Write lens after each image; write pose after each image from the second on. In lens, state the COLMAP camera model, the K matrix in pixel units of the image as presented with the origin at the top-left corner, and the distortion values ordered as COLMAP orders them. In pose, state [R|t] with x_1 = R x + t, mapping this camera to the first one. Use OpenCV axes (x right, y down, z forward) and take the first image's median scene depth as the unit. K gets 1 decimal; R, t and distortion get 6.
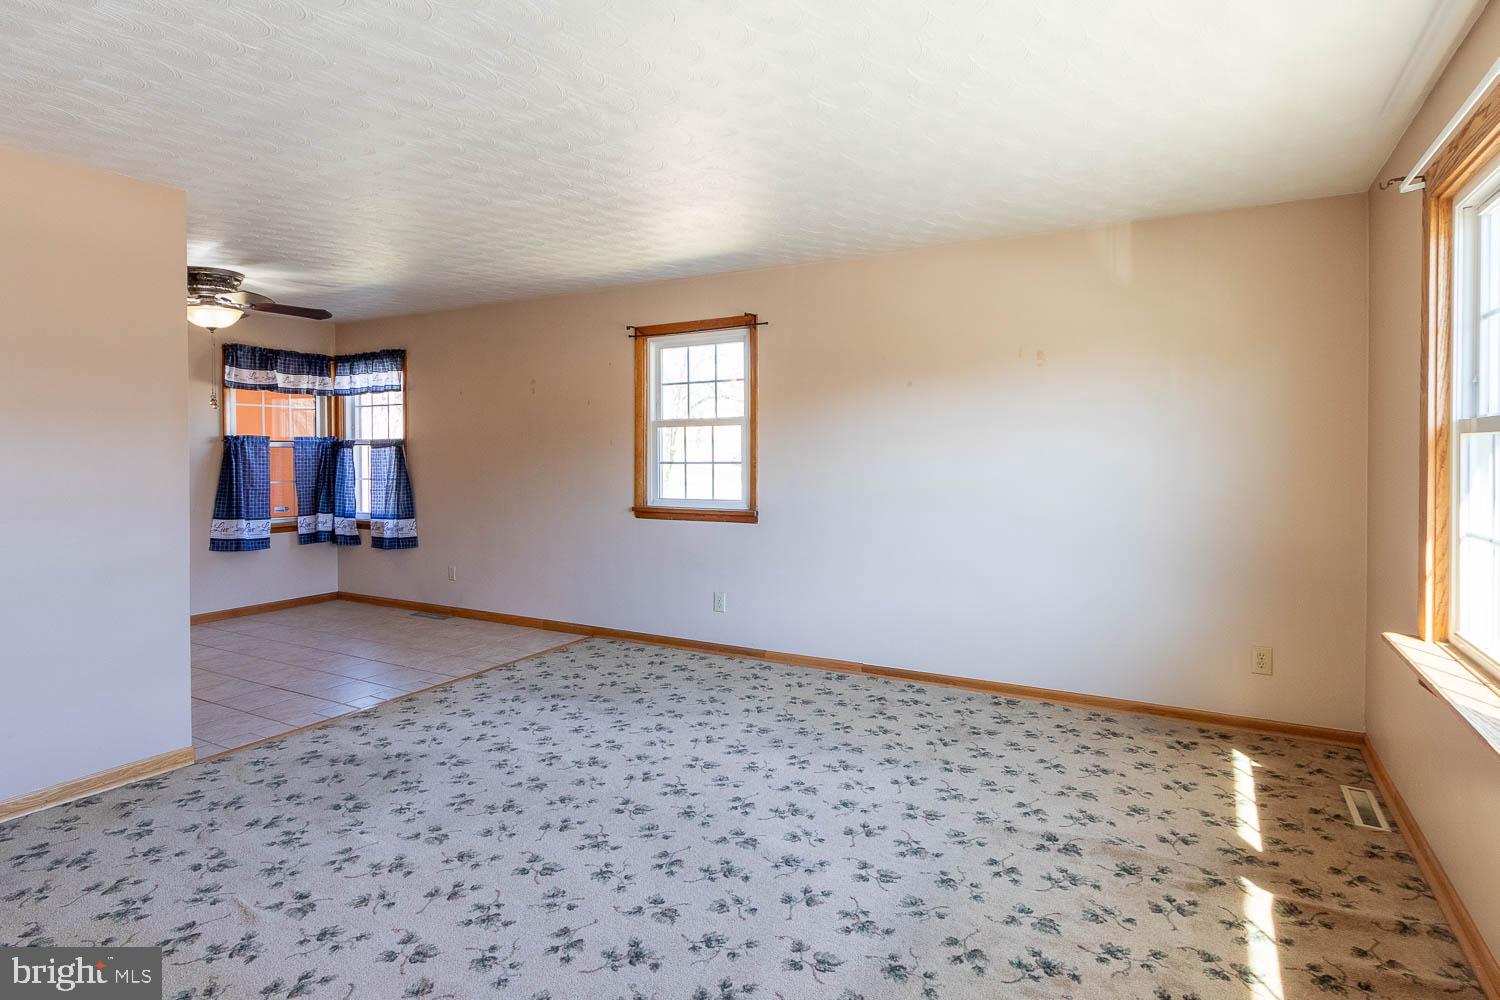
lens RADIAL K [[764.4, 0, 749.8], [0, 764.4, 463.0], [0, 0, 1]] dist [0.008016, 0.000457]
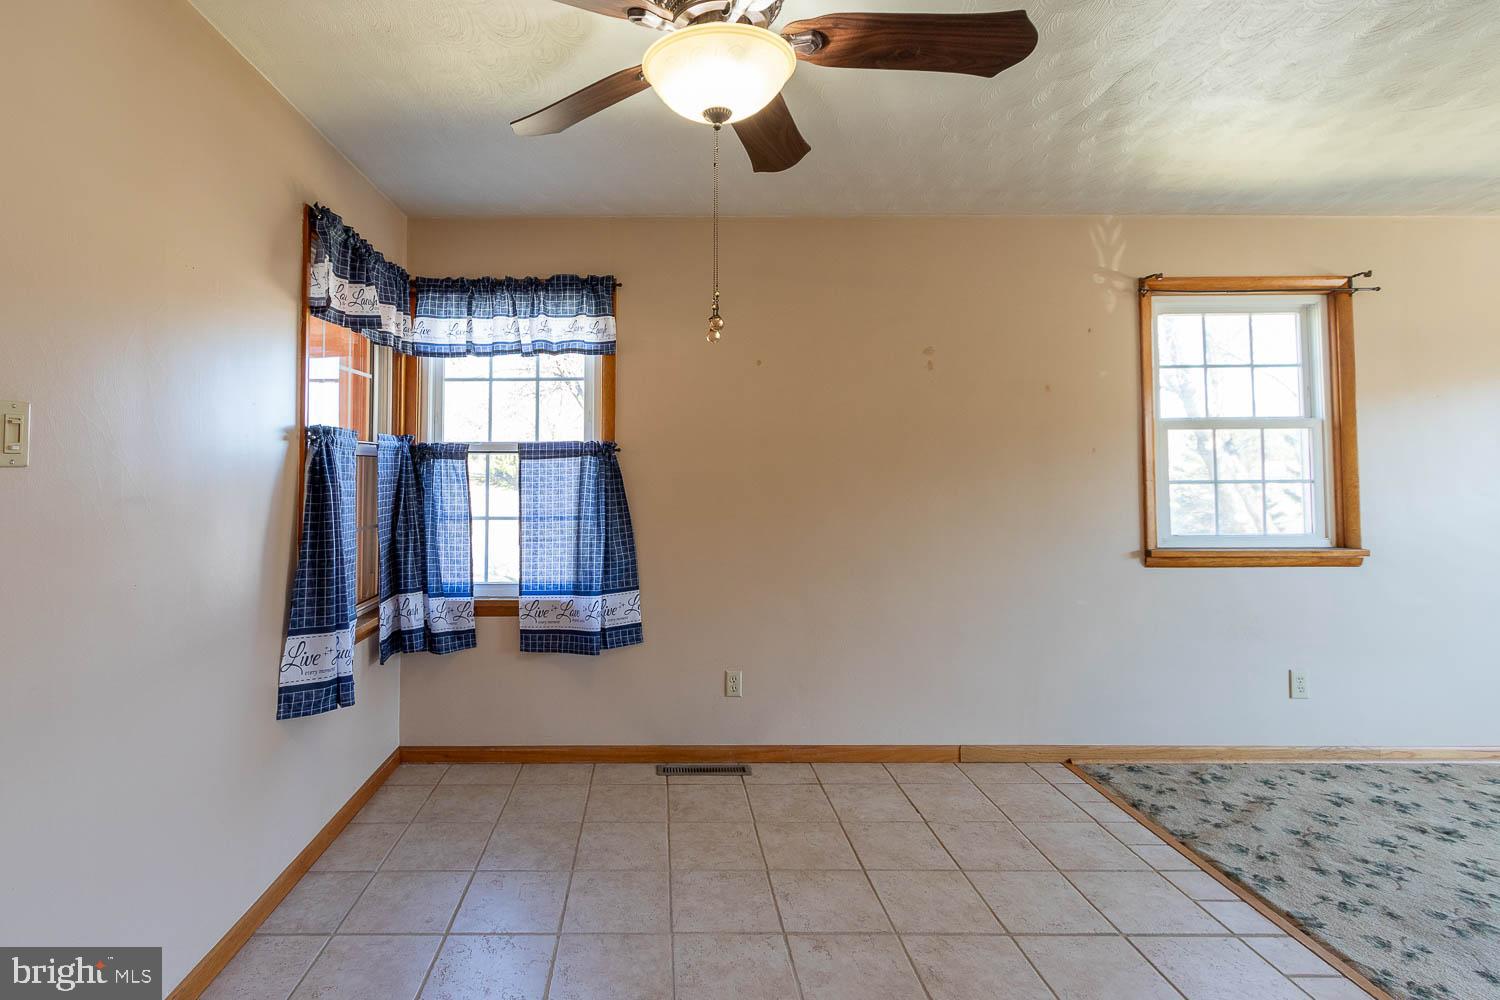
lens RADIAL K [[701.2, 0, 647.7], [0, 701.2, 441.0], [0, 0, 1]] dist [0.004240, -0.001952]
pose [[0.876656, 0.017004, 0.480816, -0.814567], [0.007537, 0.998767, -0.049062, -0.009575], [-0.481058, 0.046634, 0.875448, 0.676694]]
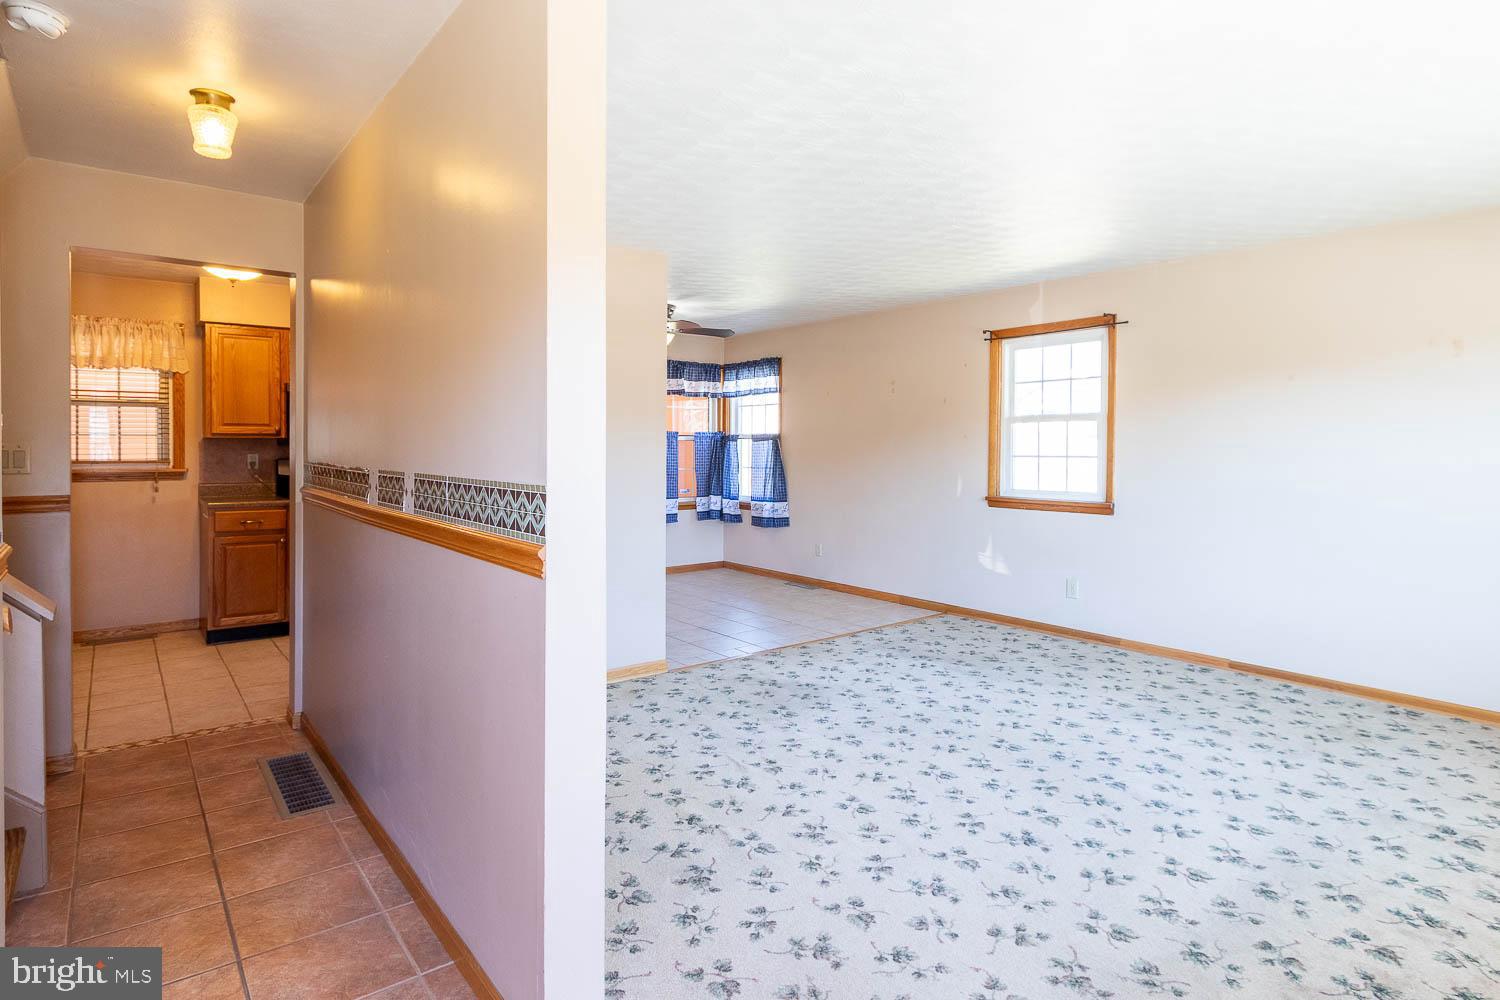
lens RADIAL K [[787.9, 0, 760.2], [0, 787.9, 459.7], [0, 0, 1]] dist [0.014205, -0.006002]
pose [[0.927169, 0.011806, -0.374457, -0.031634], [-0.010290, 0.999929, 0.006048, 0.001742], [0.374502, -0.001754, 0.927224, -0.160121]]
